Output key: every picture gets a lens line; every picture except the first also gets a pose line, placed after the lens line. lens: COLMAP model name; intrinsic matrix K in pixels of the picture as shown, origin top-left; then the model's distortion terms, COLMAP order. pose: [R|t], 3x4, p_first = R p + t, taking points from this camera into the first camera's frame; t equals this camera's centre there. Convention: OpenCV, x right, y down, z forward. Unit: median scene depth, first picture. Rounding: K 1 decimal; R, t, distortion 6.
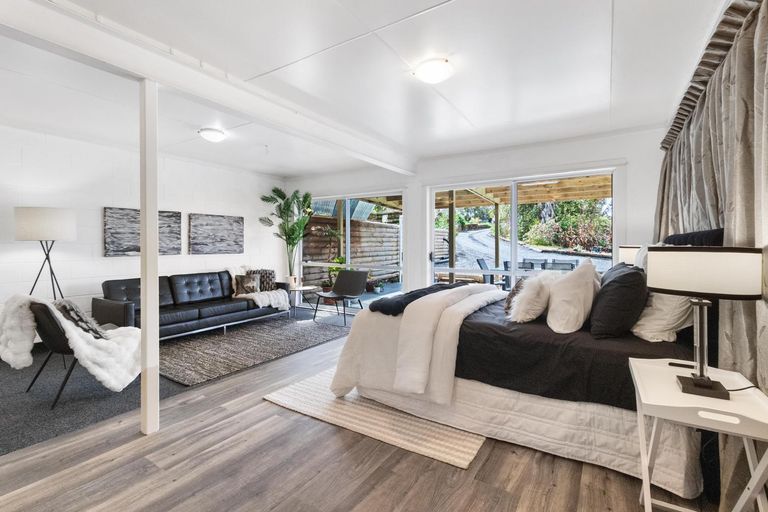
lens RADIAL K [[359.0, 0, 383.3], [0, 359.0, 249.5], [0, 0, 1]] dist [0.000475, -0.000050]
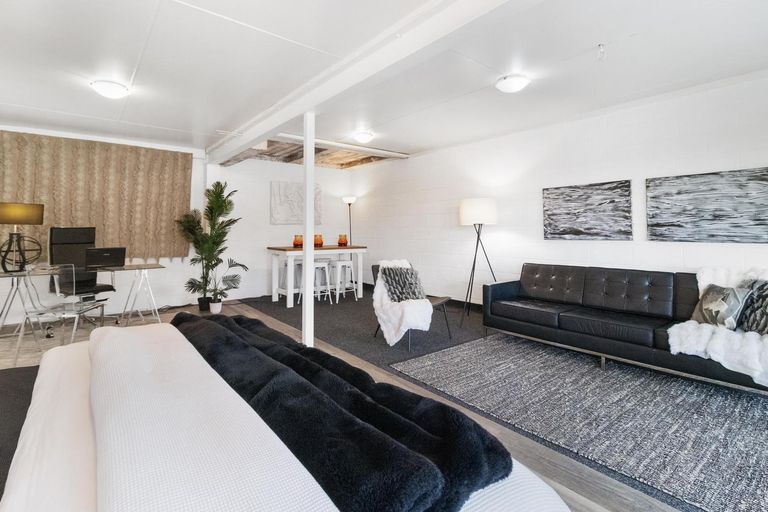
lens RADIAL K [[359.0, 0, 372.1], [0, 359.0, 230.1], [0, 0, 1]] dist [0.000475, -0.000050]
pose [[-0.325698, 0.007579, -0.945443, 0.263925], [-0.003319, 0.999953, 0.009159, -0.010803], [0.945468, 0.006121, -0.325658, 0.763575]]
